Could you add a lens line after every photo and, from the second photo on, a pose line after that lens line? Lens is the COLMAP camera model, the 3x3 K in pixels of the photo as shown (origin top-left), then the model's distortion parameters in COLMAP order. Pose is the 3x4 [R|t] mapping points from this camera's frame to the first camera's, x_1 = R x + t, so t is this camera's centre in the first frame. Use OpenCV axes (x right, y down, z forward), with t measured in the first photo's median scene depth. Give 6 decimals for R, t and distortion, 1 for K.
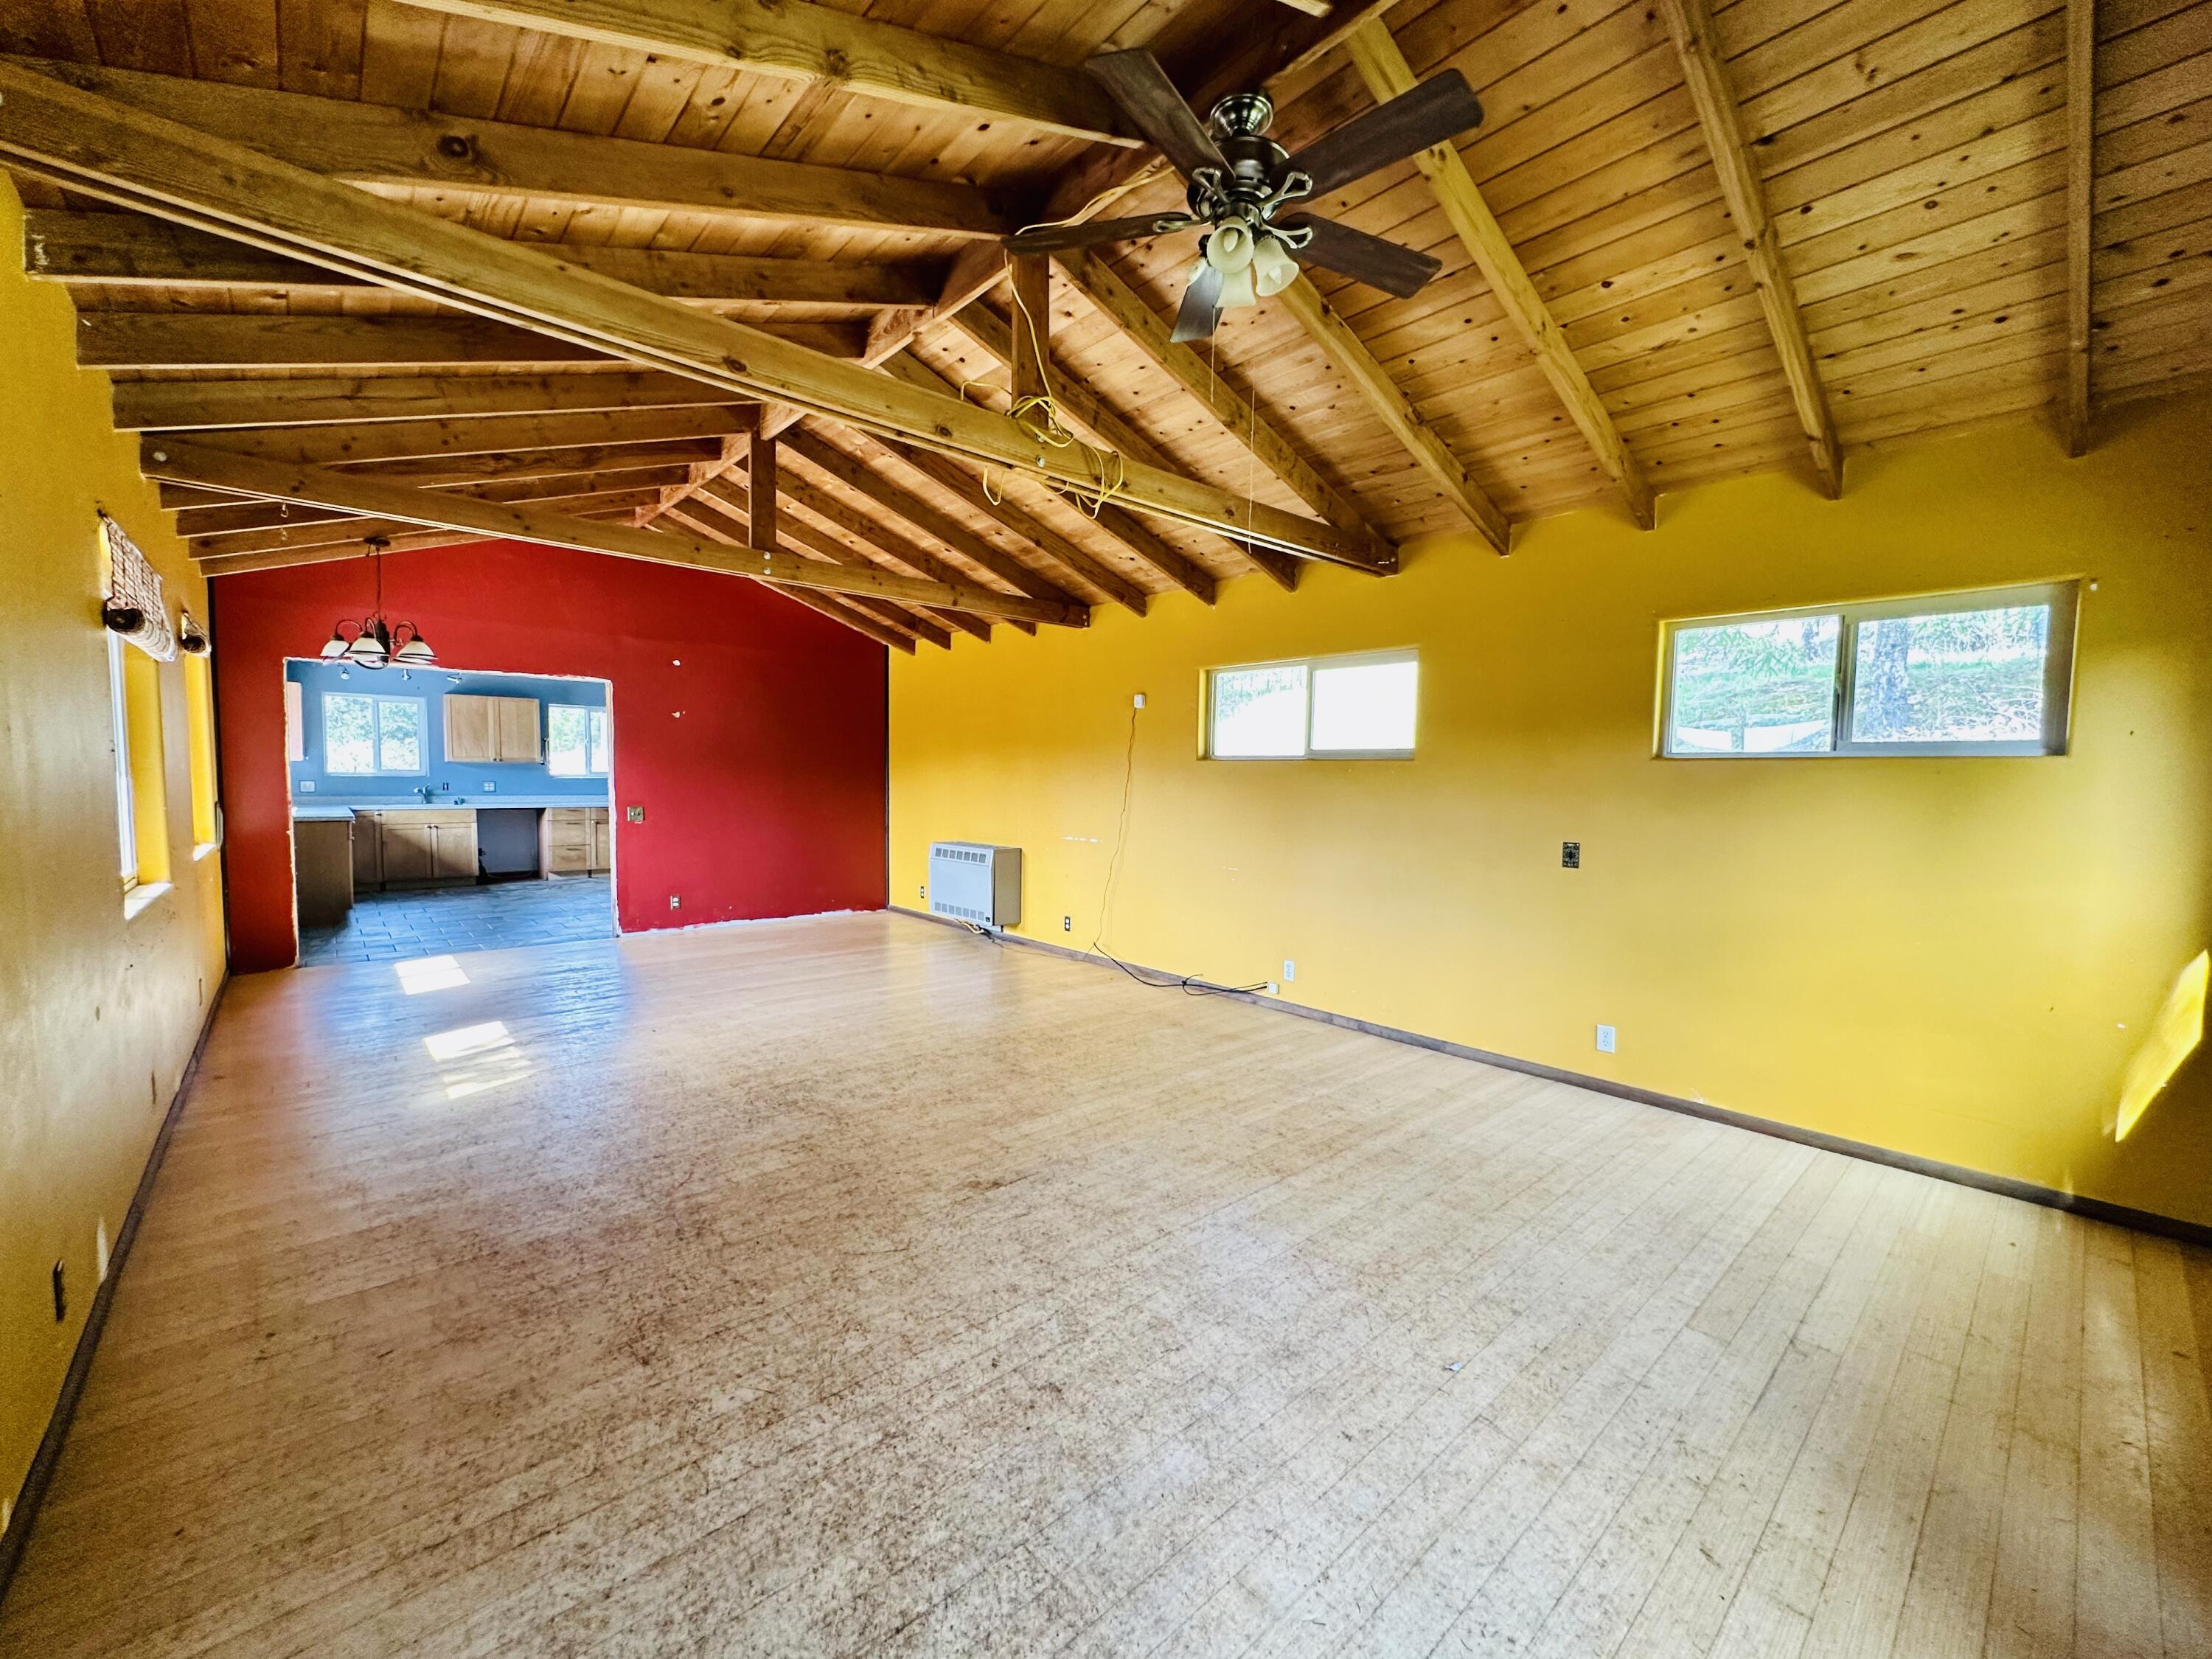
lens RADIAL K [[882.8, 0, 1101.1], [0, 882.8, 825.3], [0, 0, 1]] dist [-0.003408, 0.000863]
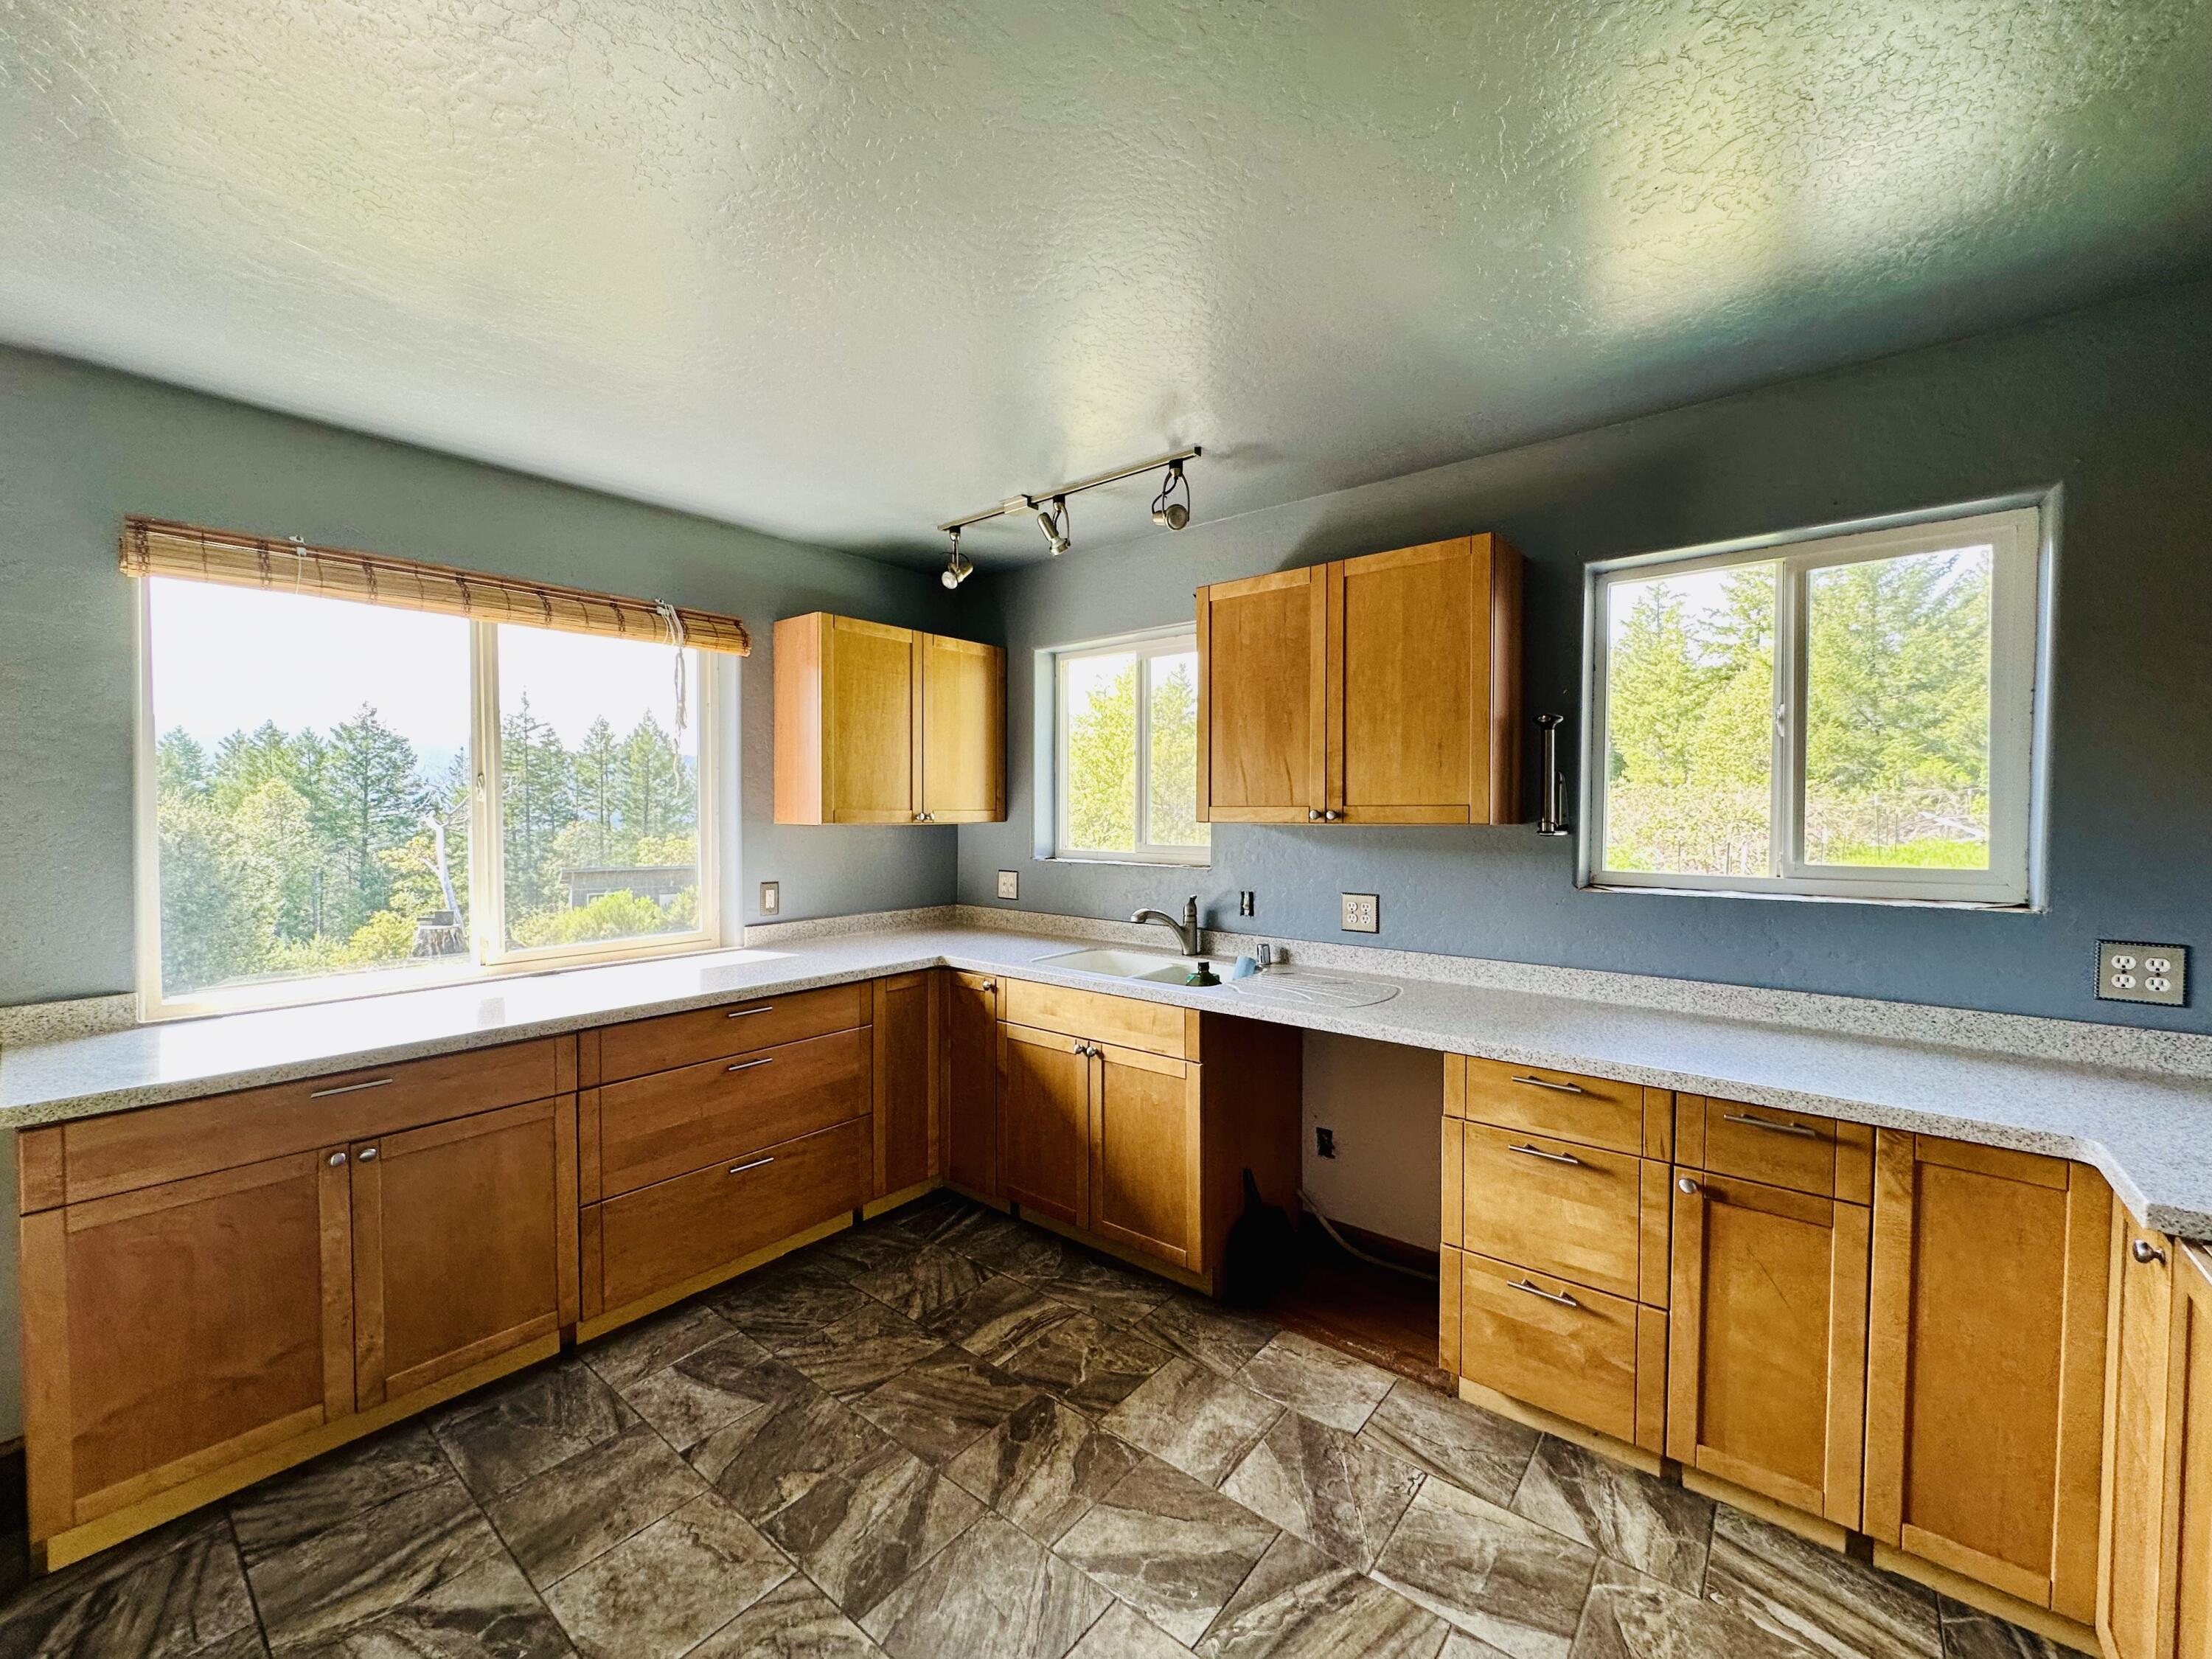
lens RADIAL K [[882.8, 0, 1103.0], [0, 882.8, 829.0], [0, 0, 1]] dist [-0.003408, 0.000863]
pose [[0.160810, 0.008071, -0.986952, -0.450853], [-0.059371, 0.998235, -0.001511, -0.066280], [0.985198, 0.058839, 0.161006, 0.899463]]
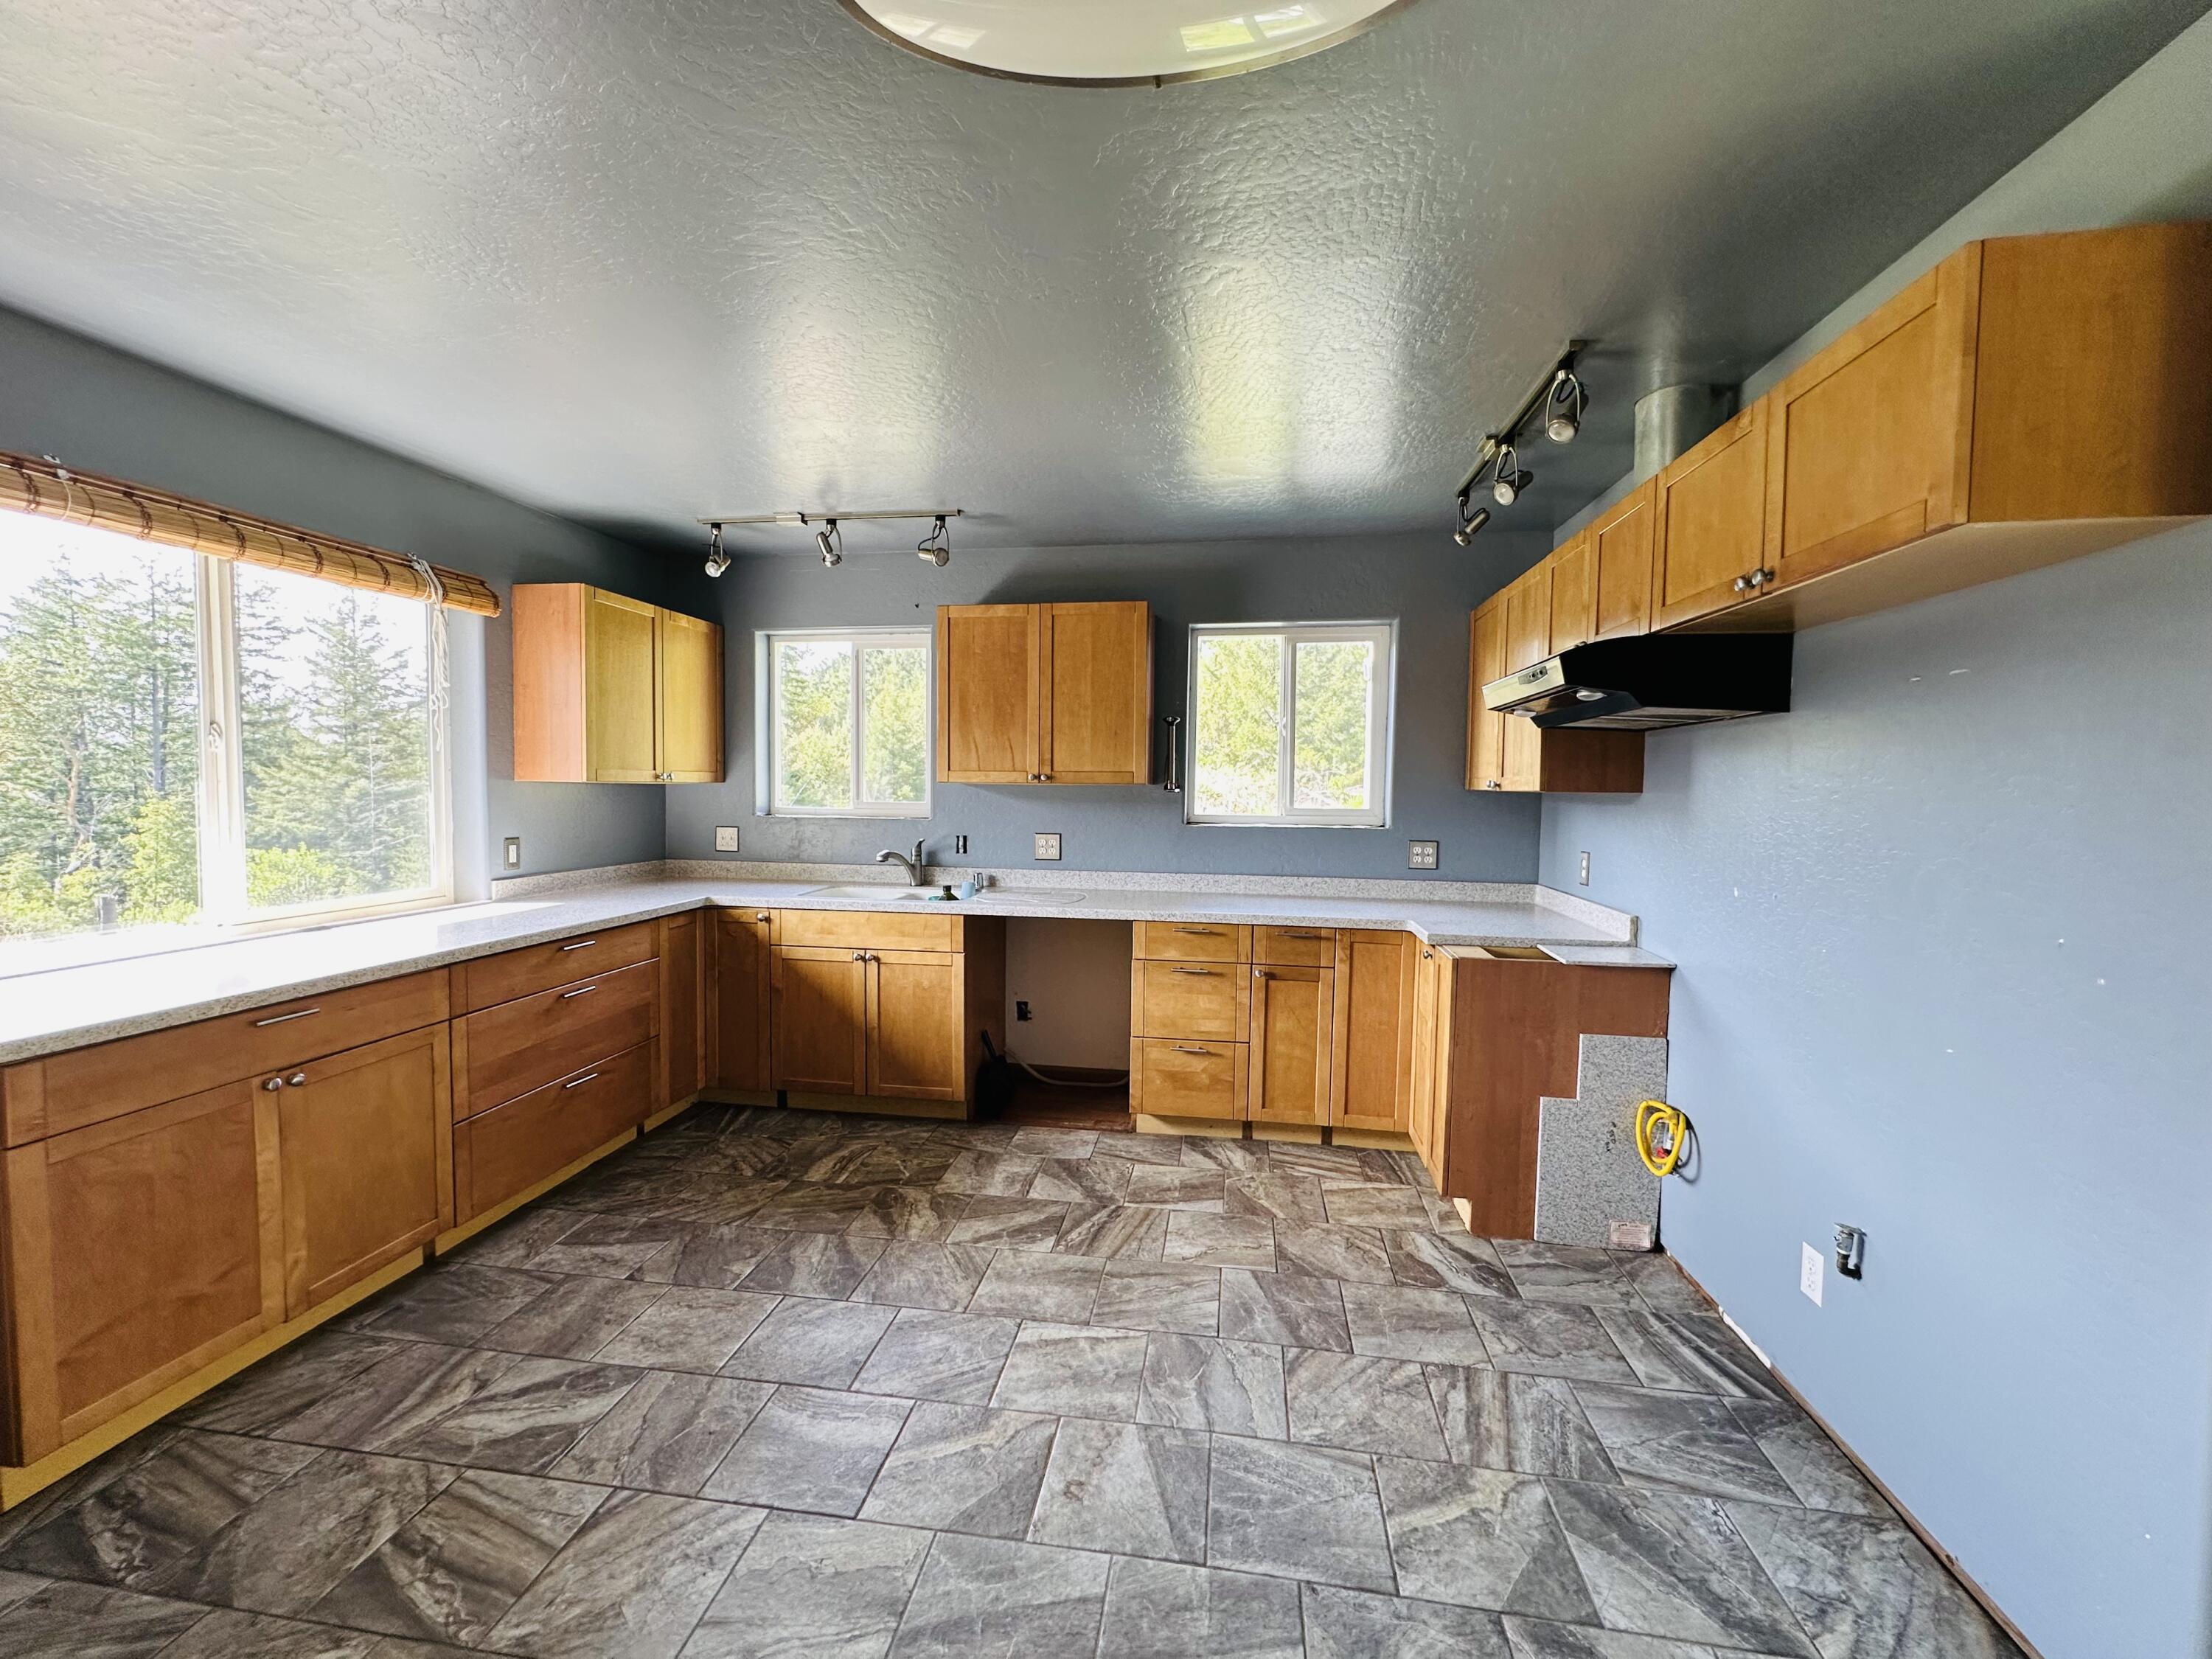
lens RADIAL K [[882.8, 0, 1103.0], [0, 882.8, 828.3], [0, 0, 1]] dist [-0.003408, 0.000863]
pose [[0.639024, 0.030882, -0.768566, -0.389768], [-0.049530, 0.998772, -0.001049, -0.054236], [0.767590, 0.038737, 0.639769, 0.789073]]
